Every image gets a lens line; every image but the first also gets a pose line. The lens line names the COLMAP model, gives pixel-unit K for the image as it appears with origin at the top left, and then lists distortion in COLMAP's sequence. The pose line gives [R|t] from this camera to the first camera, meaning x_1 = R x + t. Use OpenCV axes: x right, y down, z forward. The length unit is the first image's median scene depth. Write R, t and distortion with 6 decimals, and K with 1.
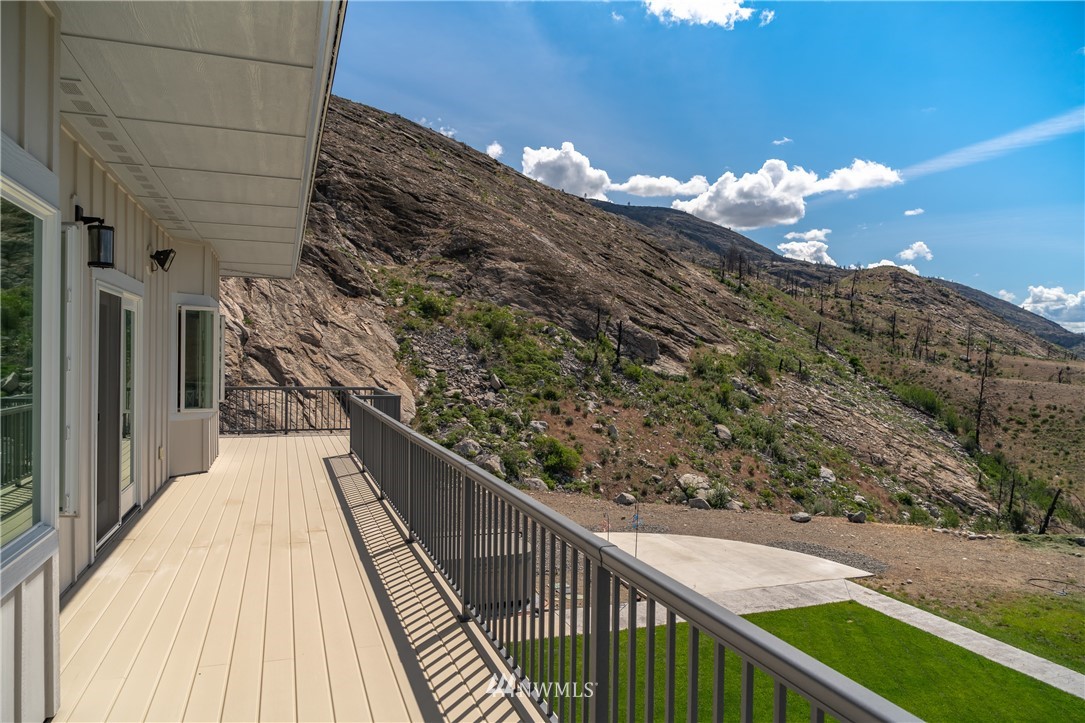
lens RADIAL K [[723.4, 0, 541.5], [0, 723.4, 357.4], [0, 0, 1]] dist [-0.005391, -0.000264]
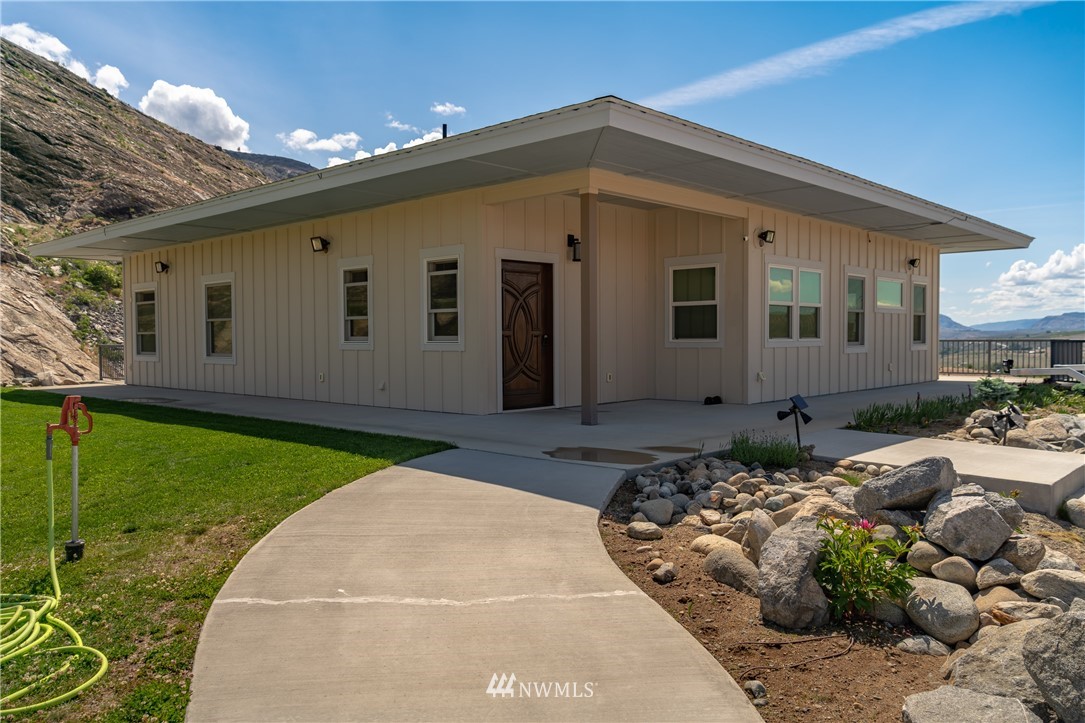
lens RADIAL K [[845.9, 0, 542.9], [0, 845.9, 362.2], [0, 0, 1]] dist [-0.005458, -0.004395]
pose [[0.885952, -0.030265, 0.462788, -0.132763], [0.015765, 0.999257, 0.035170, 0.001703], [-0.463509, -0.023863, 0.885771, -0.089530]]
